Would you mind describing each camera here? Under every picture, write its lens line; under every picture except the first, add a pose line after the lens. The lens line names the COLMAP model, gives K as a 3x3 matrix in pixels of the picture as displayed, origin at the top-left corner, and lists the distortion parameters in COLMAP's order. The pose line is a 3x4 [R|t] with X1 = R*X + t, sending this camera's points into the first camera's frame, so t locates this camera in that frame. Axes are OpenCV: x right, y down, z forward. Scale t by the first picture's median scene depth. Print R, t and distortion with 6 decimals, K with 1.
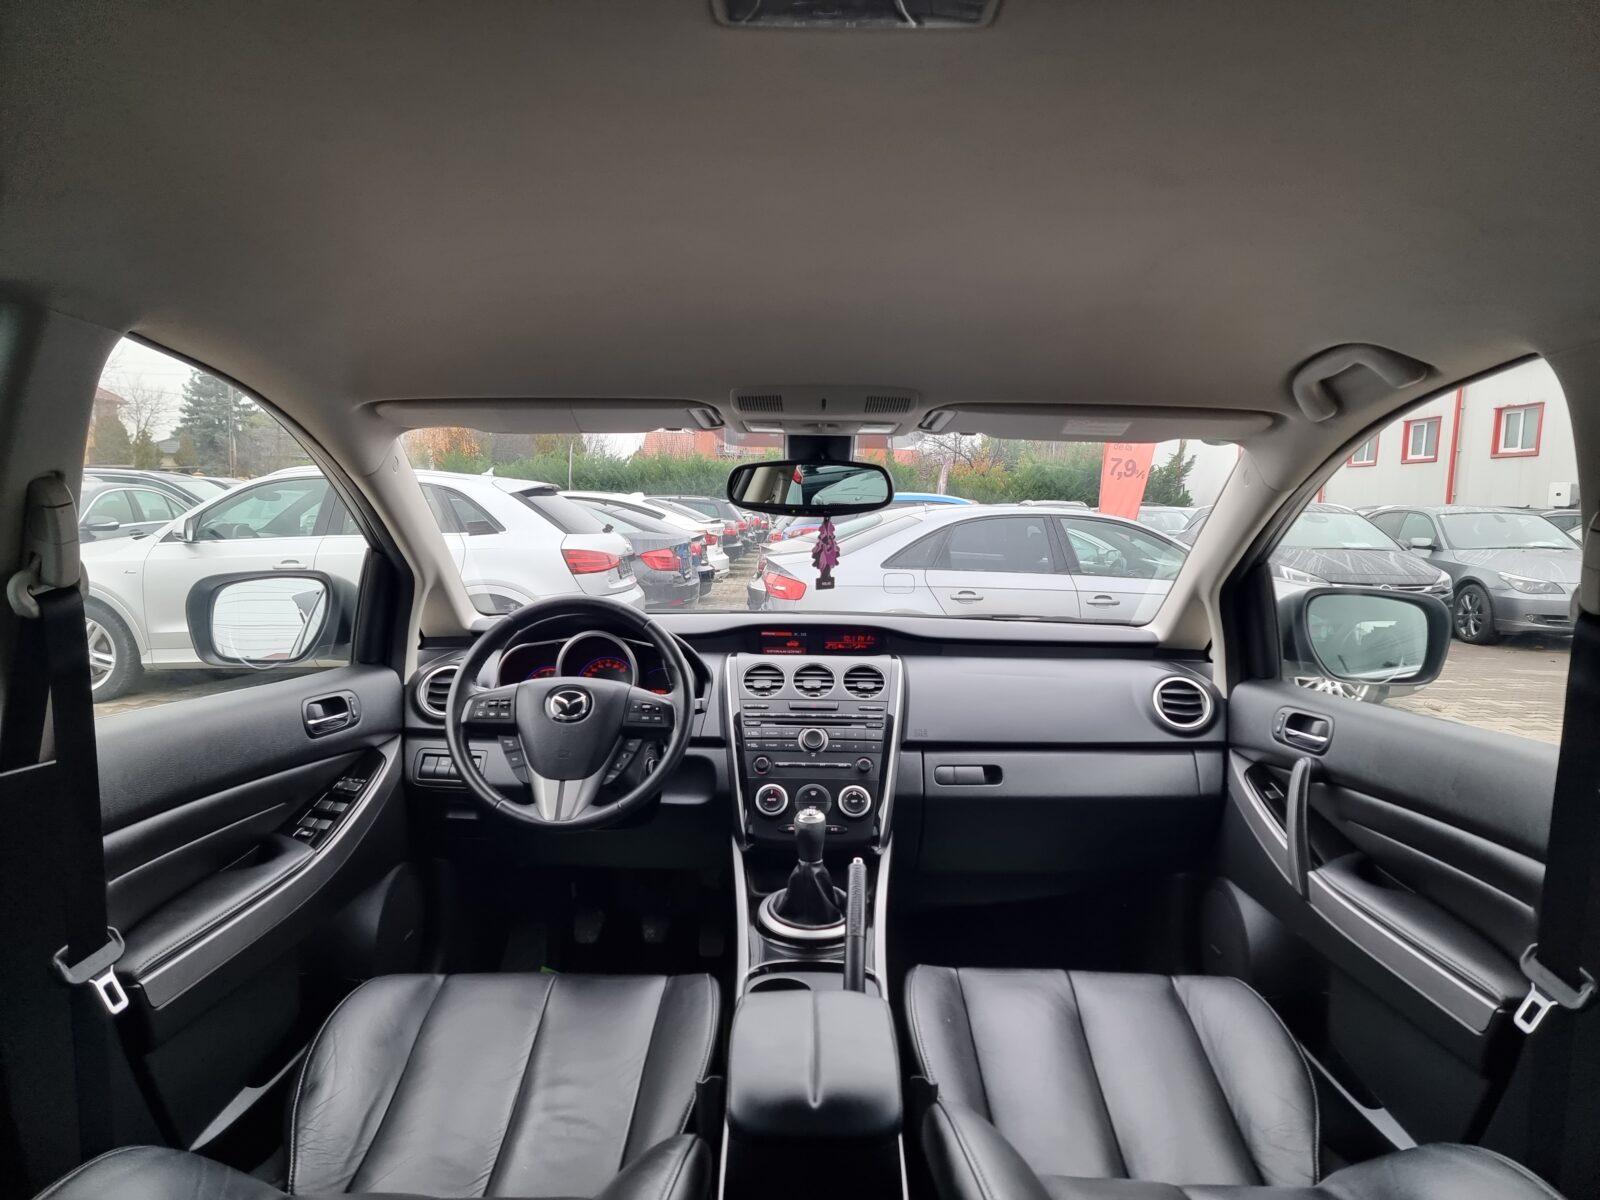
lens RADIAL K [[1111.1, 0, 814.8], [0, 1111.1, 609.2], [0, 0, 1]] dist [0.062487, -0.045000]
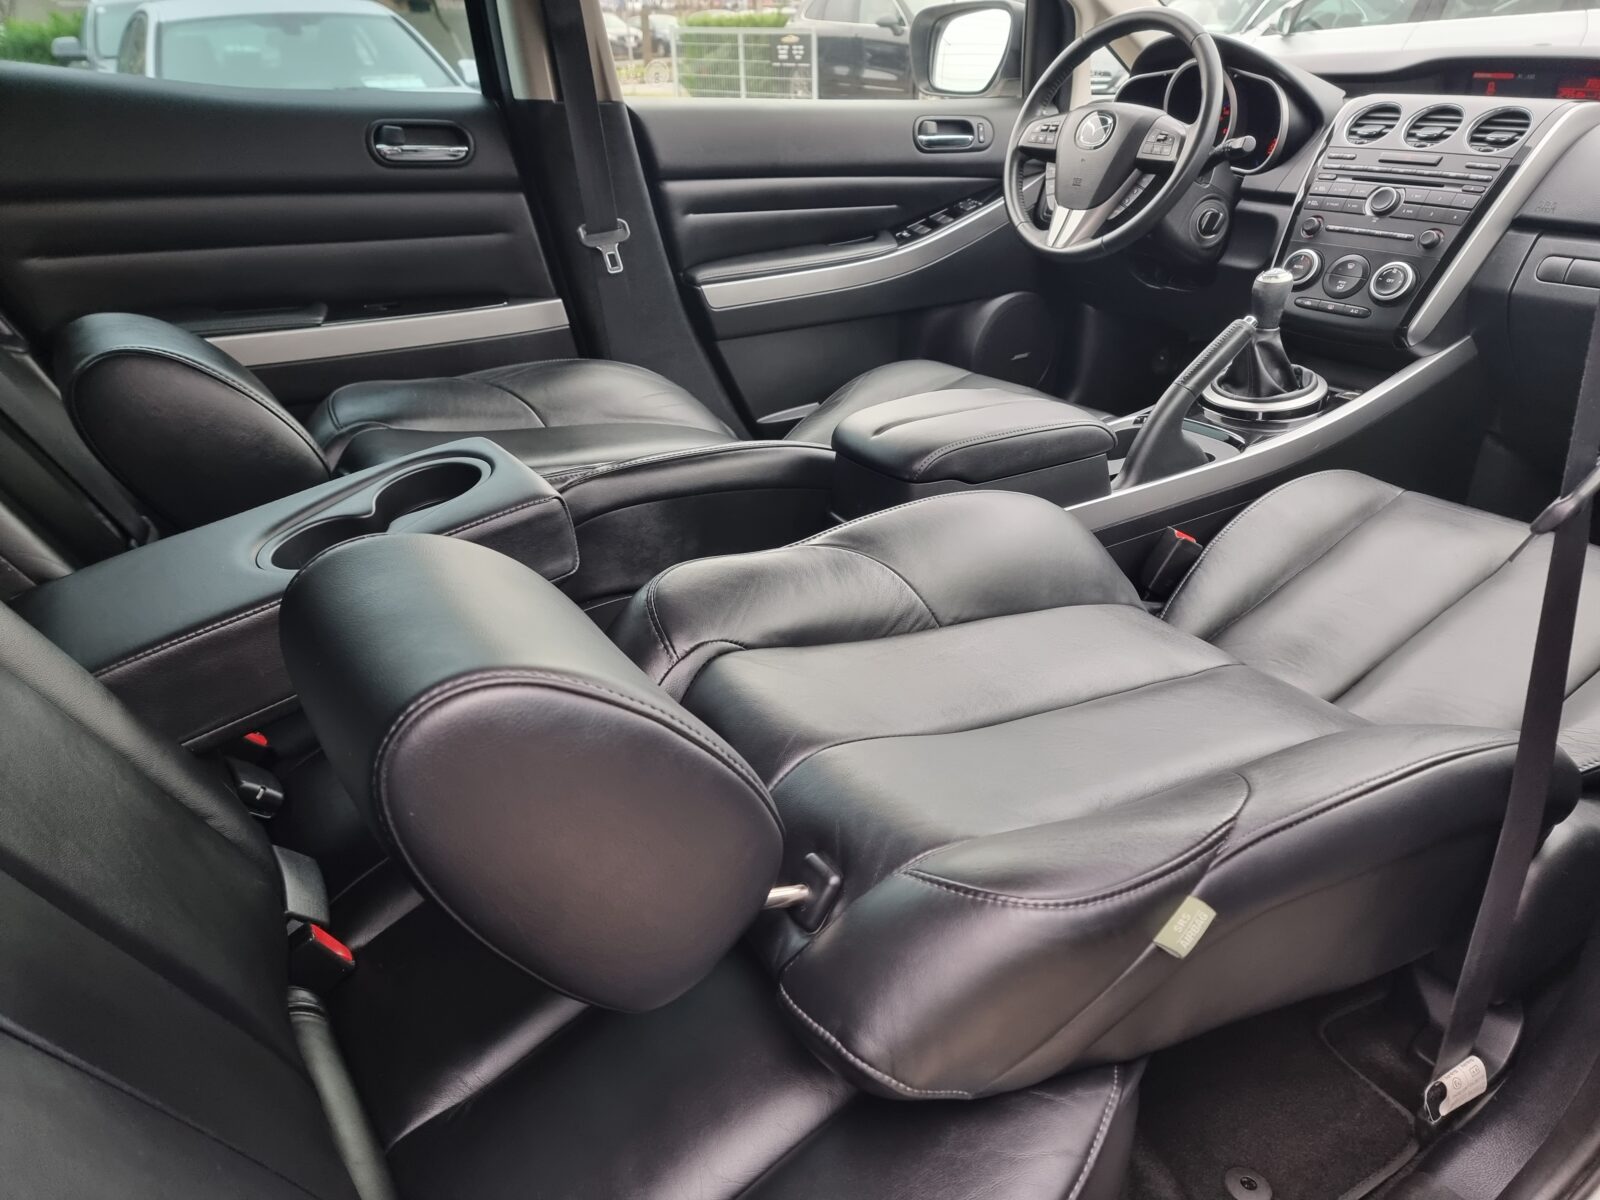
lens RADIAL K [[1111.1, 0, 798.9], [0, 1111.1, 601.6], [0, 0, 1]] dist [0.062487, -0.045000]
pose [[0.558801, 0.351259, -0.751238, 0.476067], [-0.042193, 0.916737, 0.397258, 0.073829], [0.828228, -0.190291, 0.527094, 0.149730]]
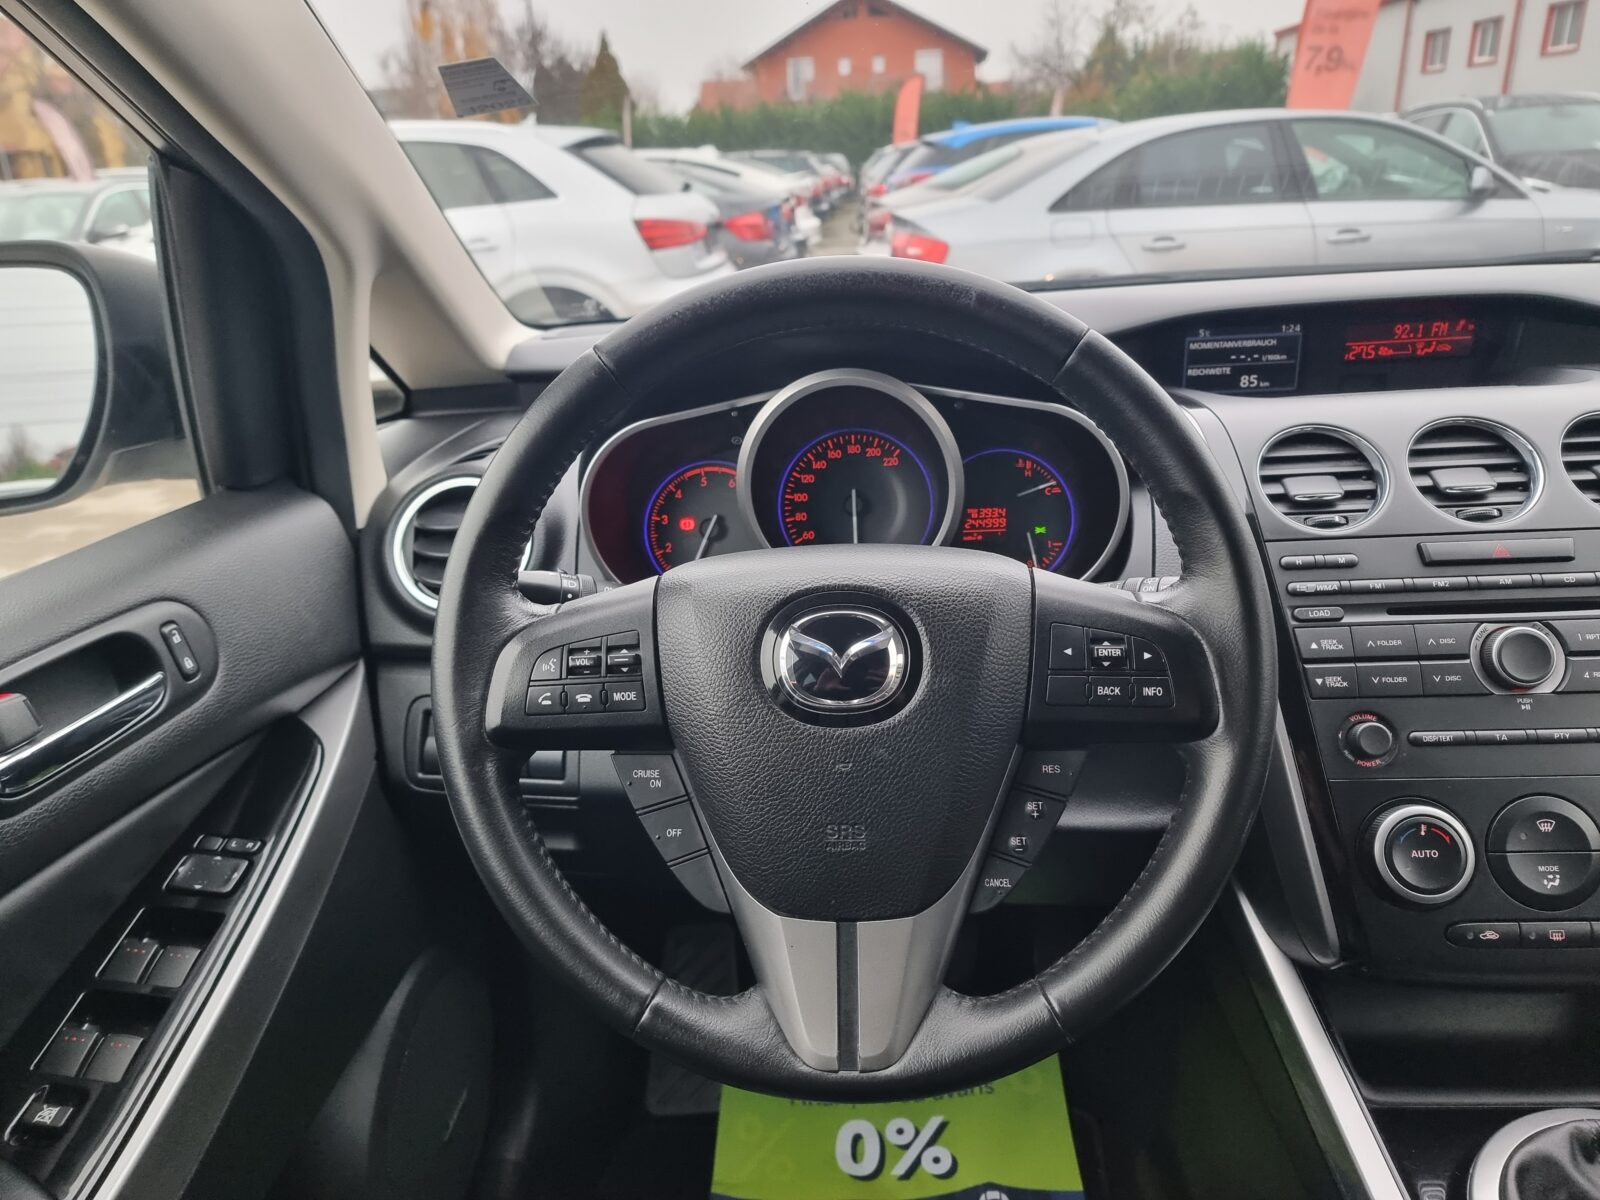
lens RADIAL K [[1111.1, 0, 808.5], [0, 1111.1, 598.2], [0, 0, 1]] dist [0.062487, -0.045000]
pose [[0.995426, -0.045417, -0.084046, -0.182061], [0.066576, 0.960737, 0.269354, -0.006103], [0.068513, -0.273717, 0.959367, 0.650752]]
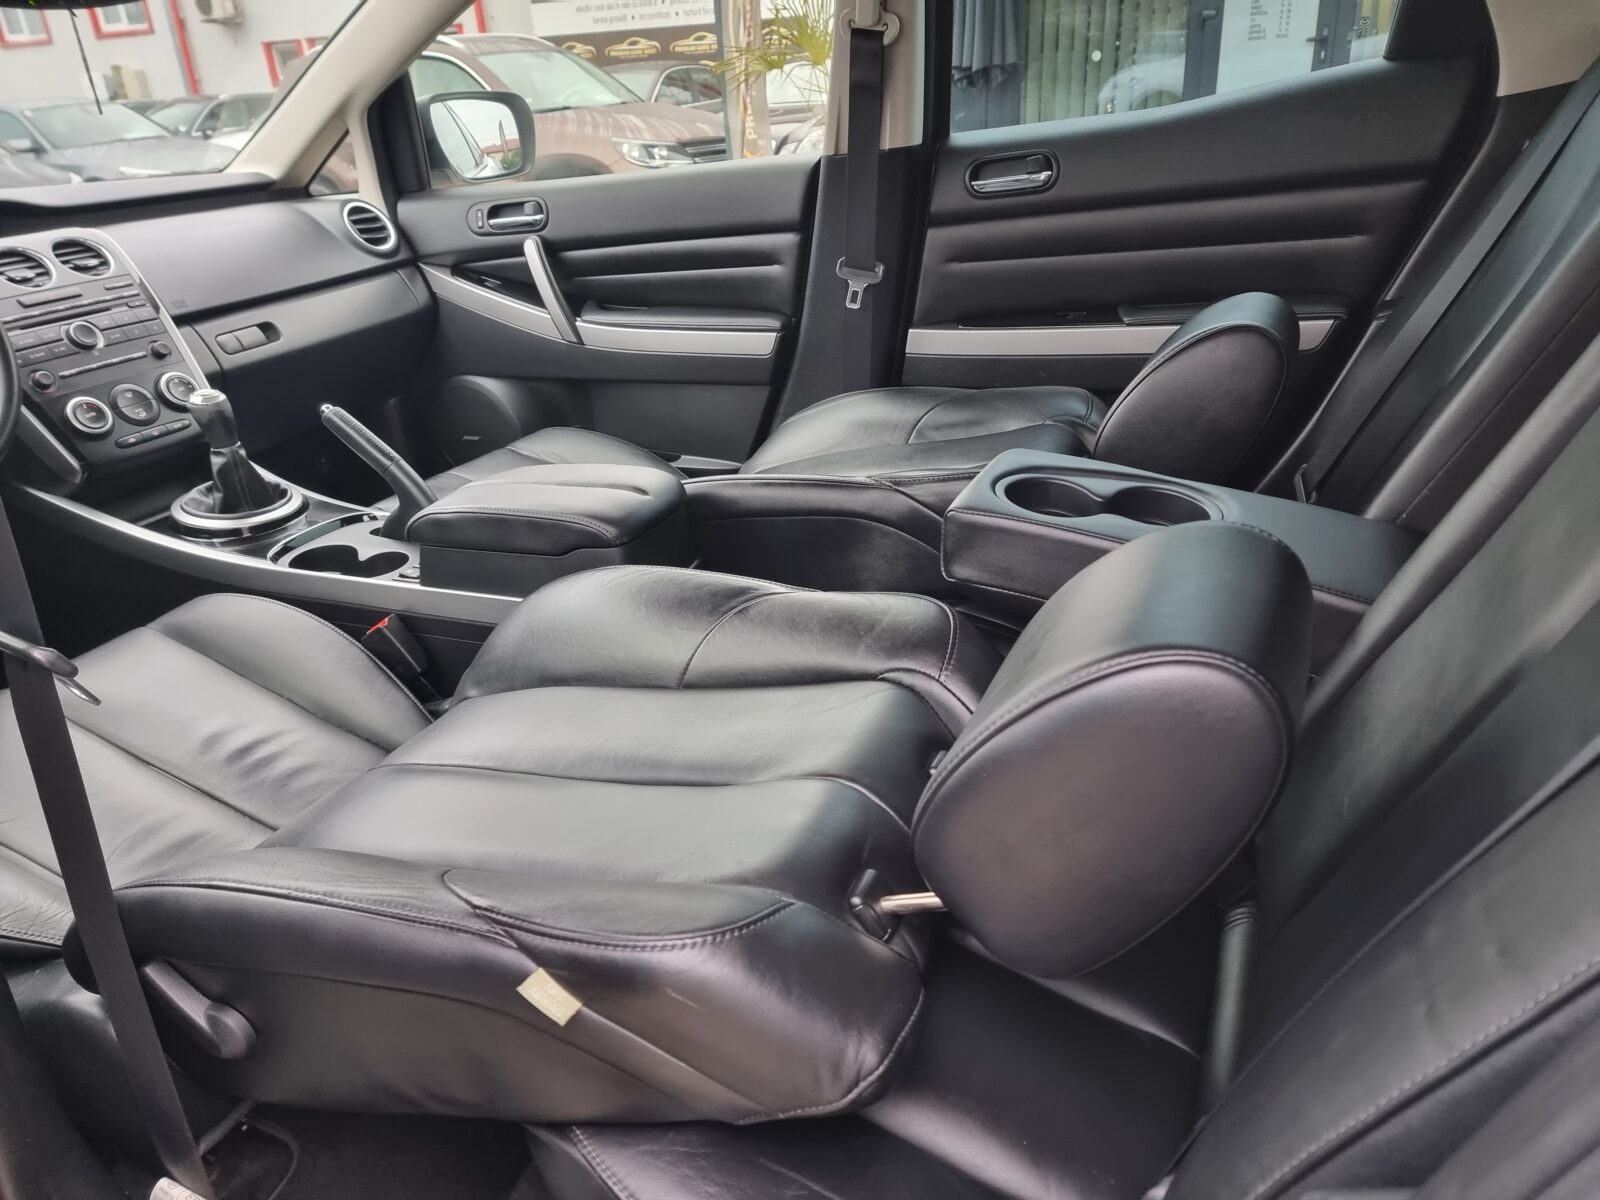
lens RADIAL K [[1111.1, 0, 814.6], [0, 1111.1, 608.1], [0, 0, 1]] dist [0.062487, -0.045000]
pose [[0.422996, -0.434046, 0.795411, -0.505839], [0.159839, 0.899786, 0.406000, 0.045546], [-0.891923, -0.044599, 0.449983, 0.147902]]
